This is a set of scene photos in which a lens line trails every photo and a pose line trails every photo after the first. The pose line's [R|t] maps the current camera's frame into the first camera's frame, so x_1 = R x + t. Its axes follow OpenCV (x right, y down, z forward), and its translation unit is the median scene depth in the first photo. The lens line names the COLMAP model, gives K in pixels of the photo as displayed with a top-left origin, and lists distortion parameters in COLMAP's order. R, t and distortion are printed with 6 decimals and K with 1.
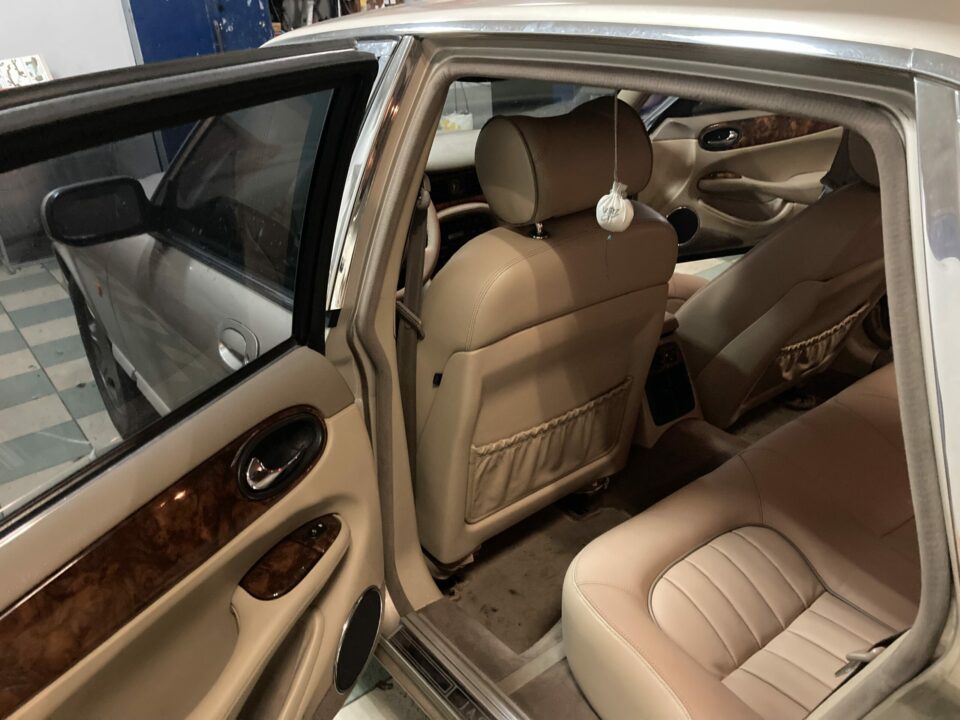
lens RADIAL K [[786.6, 0, 481.2], [0, 786.6, 349.0], [0, 0, 1]] dist [0.013620, 0.001843]
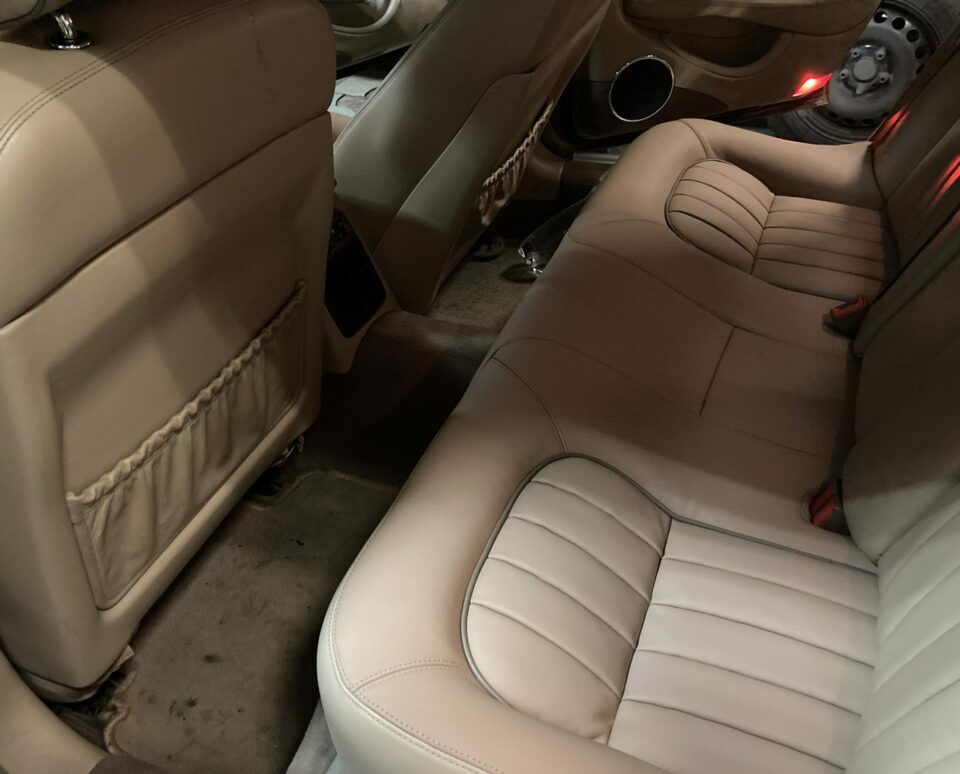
lens RADIAL K [[933.8, 0, 480.0], [0, 933.8, 387.0], [0, 0, 1]] dist [0.017651, -0.003378]
pose [[0.878940, -0.294668, 0.375014, 0.014239], [0.224836, 0.949450, 0.219073, -0.015897], [-0.420611, -0.108235, 0.900762, 0.290804]]
